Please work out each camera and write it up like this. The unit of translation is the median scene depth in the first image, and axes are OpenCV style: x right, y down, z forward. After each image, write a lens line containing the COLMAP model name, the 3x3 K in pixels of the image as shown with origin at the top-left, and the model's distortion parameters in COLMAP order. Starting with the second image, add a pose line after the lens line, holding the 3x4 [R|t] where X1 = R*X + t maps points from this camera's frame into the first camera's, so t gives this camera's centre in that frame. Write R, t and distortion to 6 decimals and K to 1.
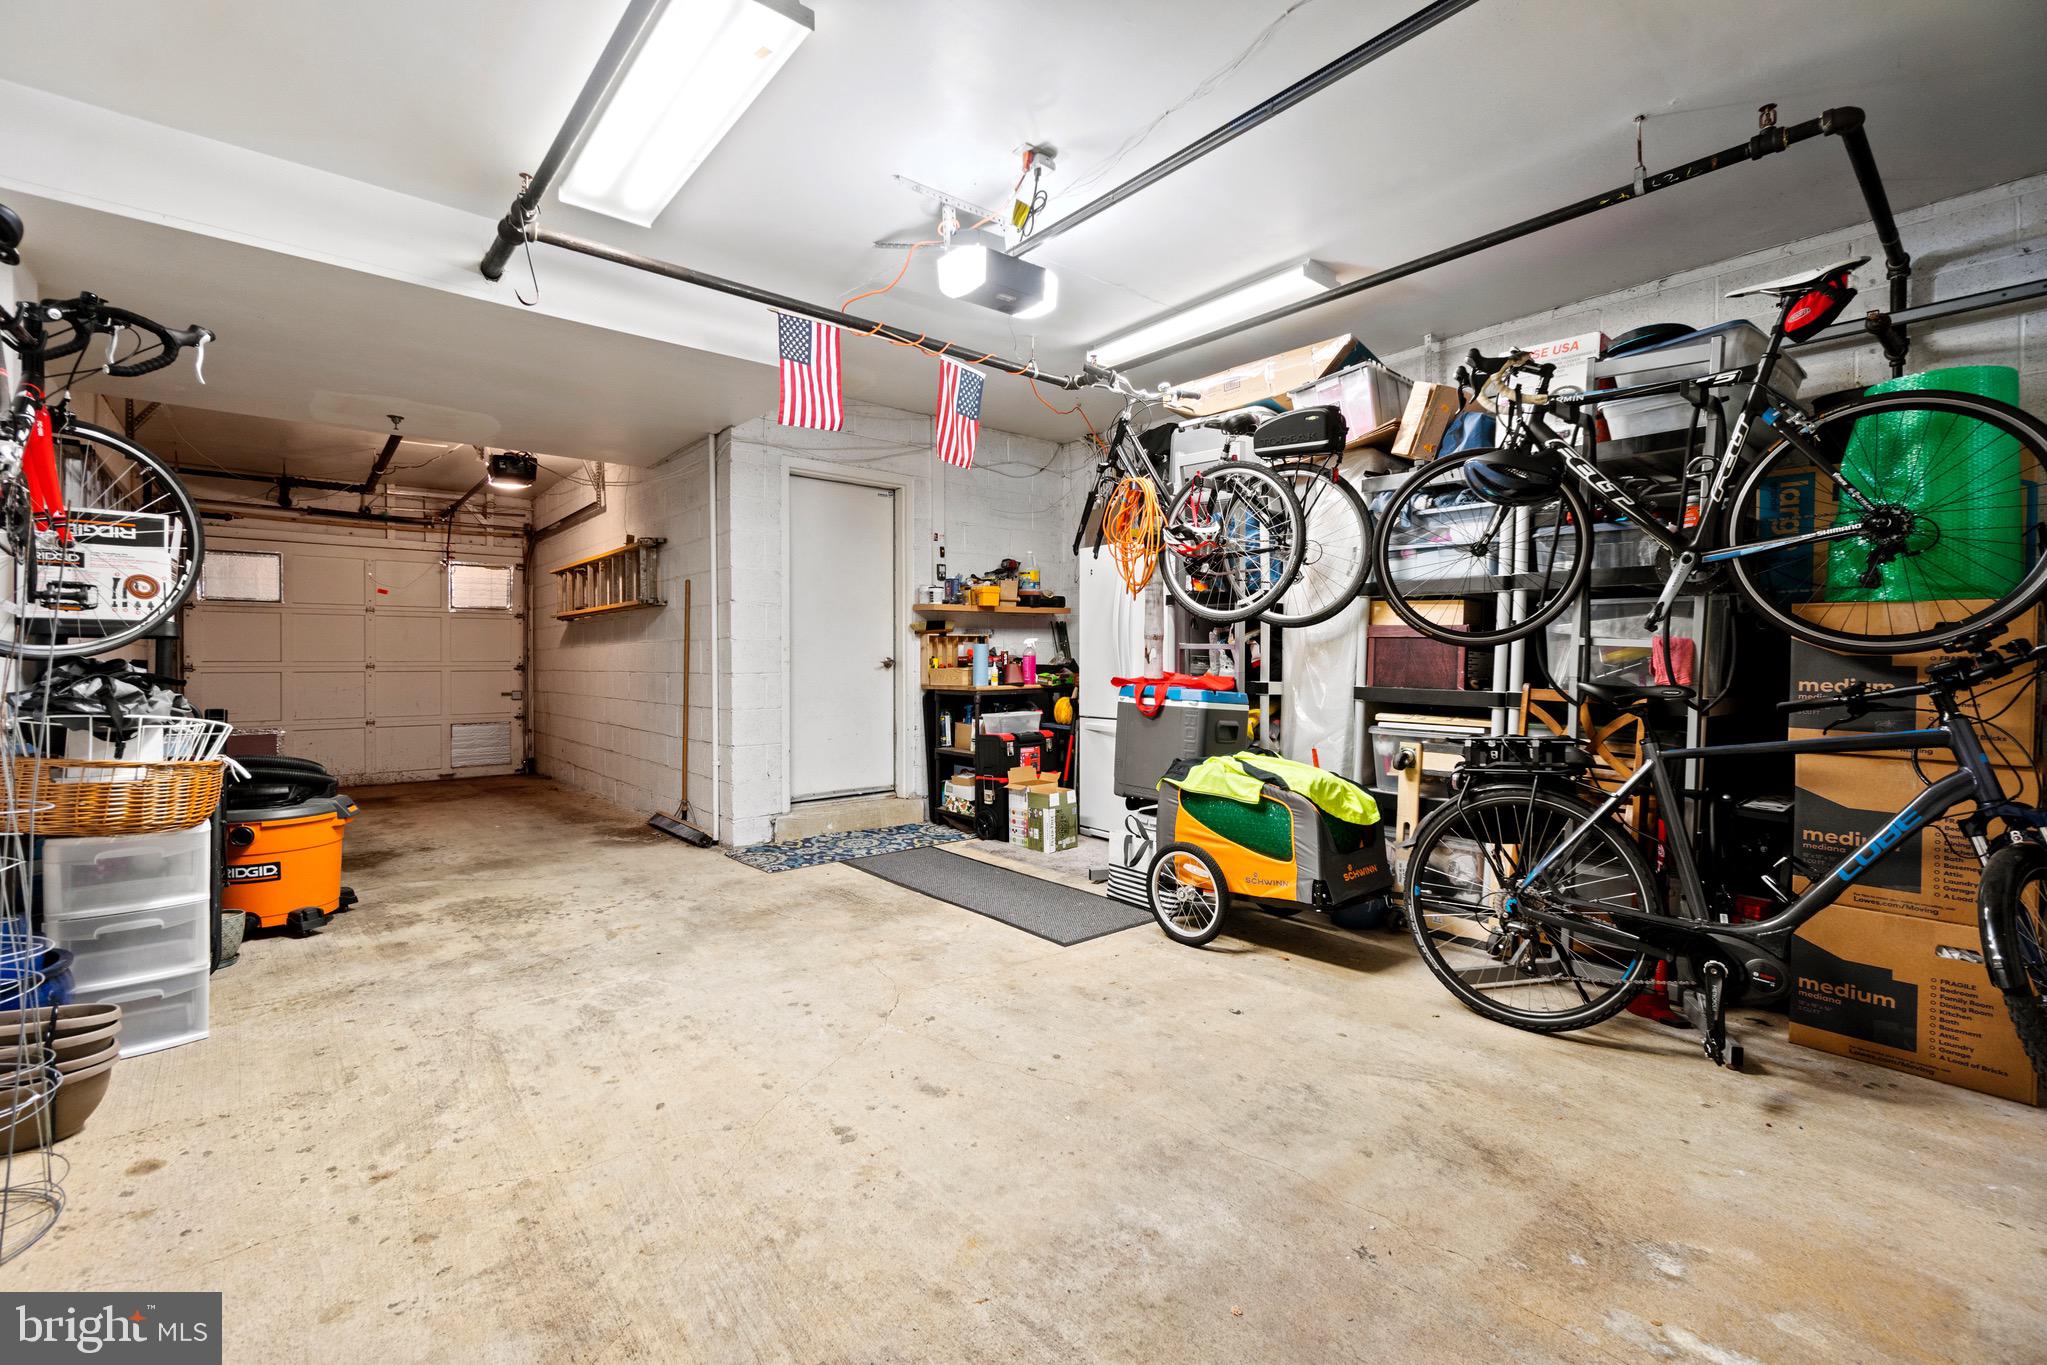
lens RADIAL K [[899.6, 0, 1025.4], [0, 899.6, 683.2], [0, 0, 1]] dist [-0.005934, 0.001519]
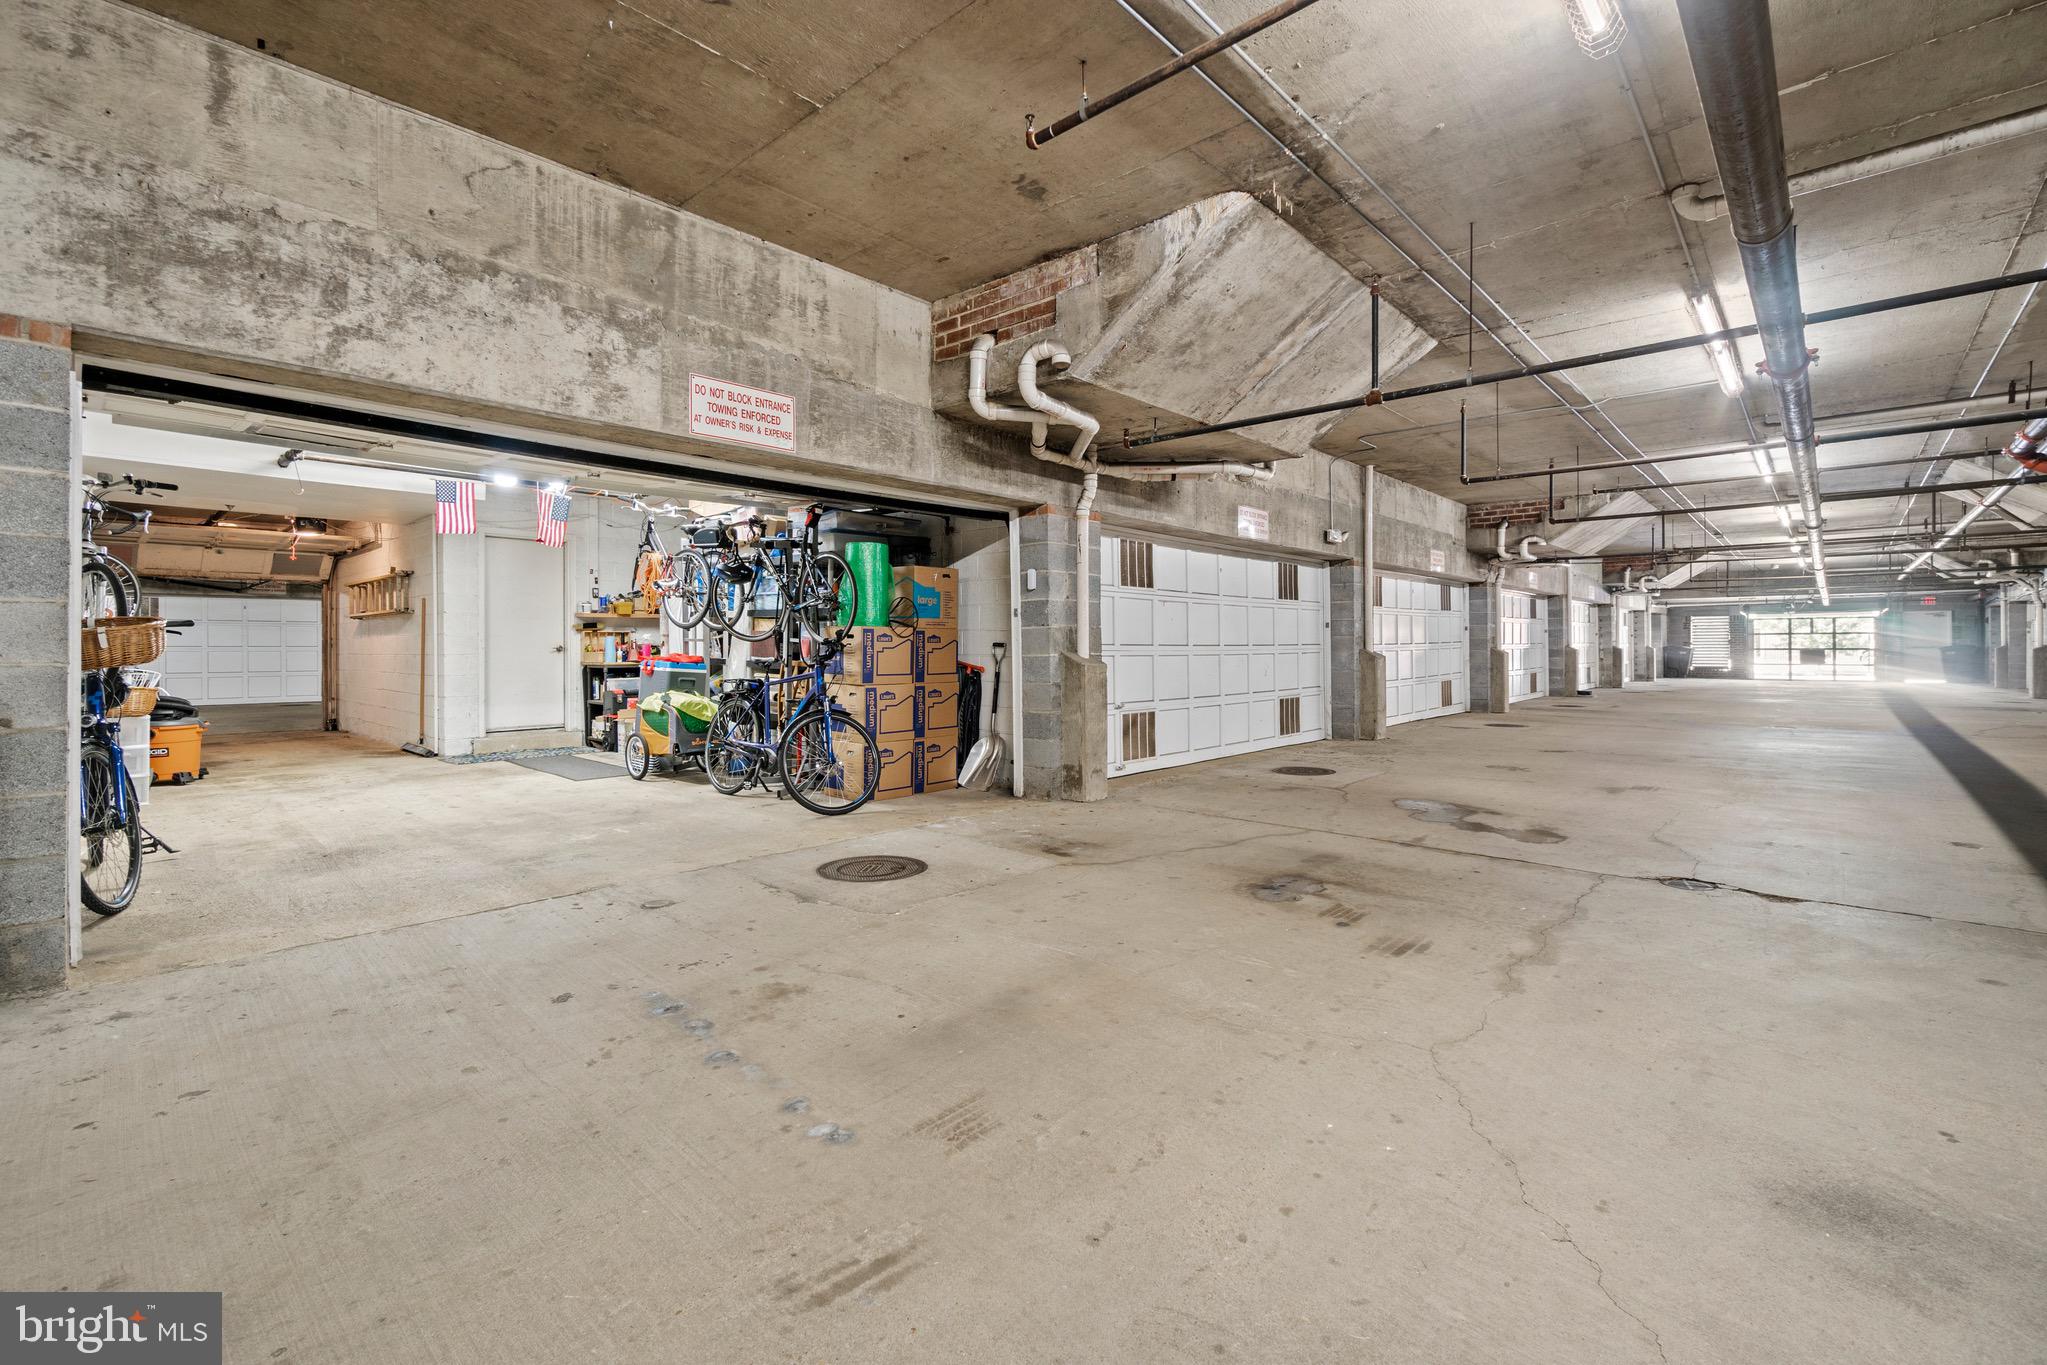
lens RADIAL K [[899.6, 0, 1022.1], [0, 899.6, 664.0], [0, 0, 1]] dist [-0.005934, 0.001519]
pose [[0.992345, -0.002190, 0.123474, 0.504378], [0.002925, 0.999979, -0.005767, 0.017910], [-0.123459, 0.006084, 0.992331, -0.757125]]
